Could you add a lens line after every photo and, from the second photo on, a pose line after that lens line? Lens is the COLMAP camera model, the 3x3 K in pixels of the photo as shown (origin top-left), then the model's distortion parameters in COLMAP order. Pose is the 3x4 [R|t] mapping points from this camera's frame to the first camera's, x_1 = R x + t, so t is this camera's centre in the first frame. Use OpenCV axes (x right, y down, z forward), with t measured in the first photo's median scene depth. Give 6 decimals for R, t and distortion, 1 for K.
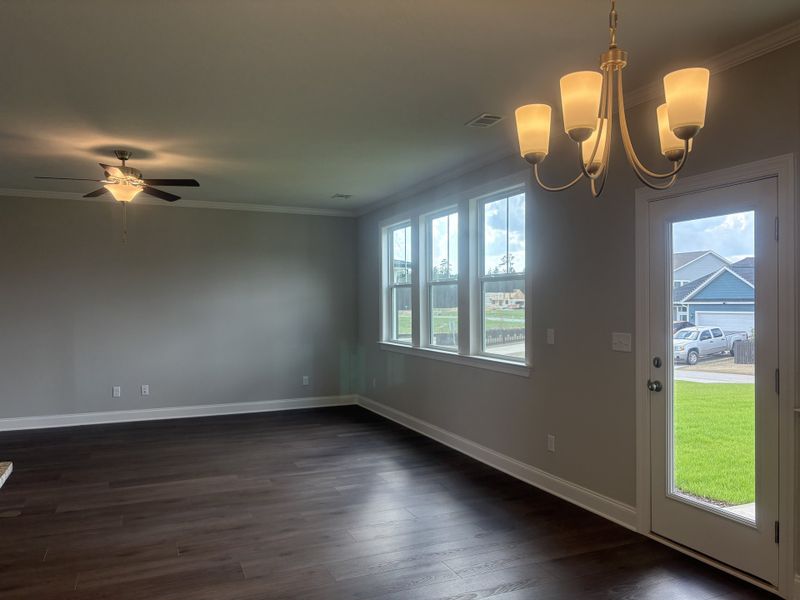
lens RADIAL K [[613.6, 0, 400.7], [0, 613.6, 302.5], [0, 0, 1]] dist [0.030101, -0.010241]
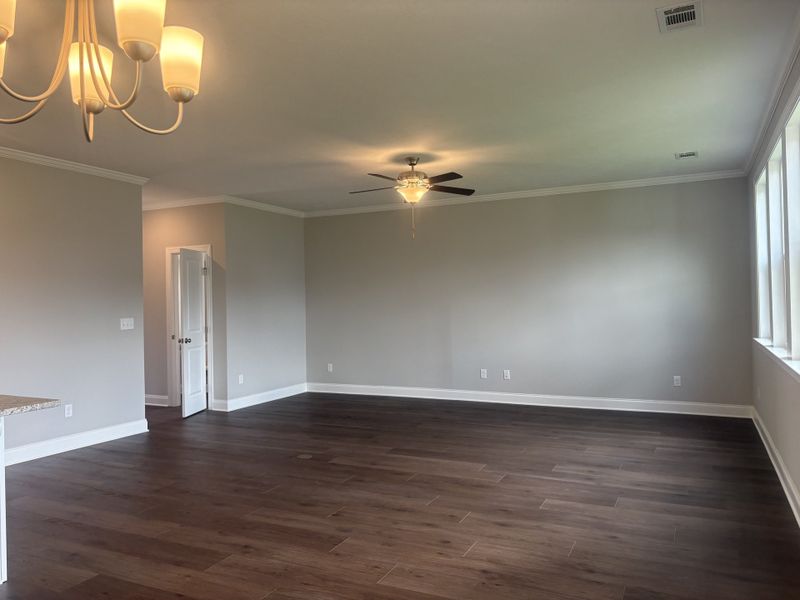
lens RADIAL K [[613.6, 0, 400.7], [0, 613.6, 302.5], [0, 0, 1]] dist [0.030101, -0.010241]
pose [[0.649696, -0.006205, -0.760169, 0.420330], [0.018584, 0.999797, 0.007722, 0.010276], [0.759967, -0.019144, 0.649679, 0.277603]]
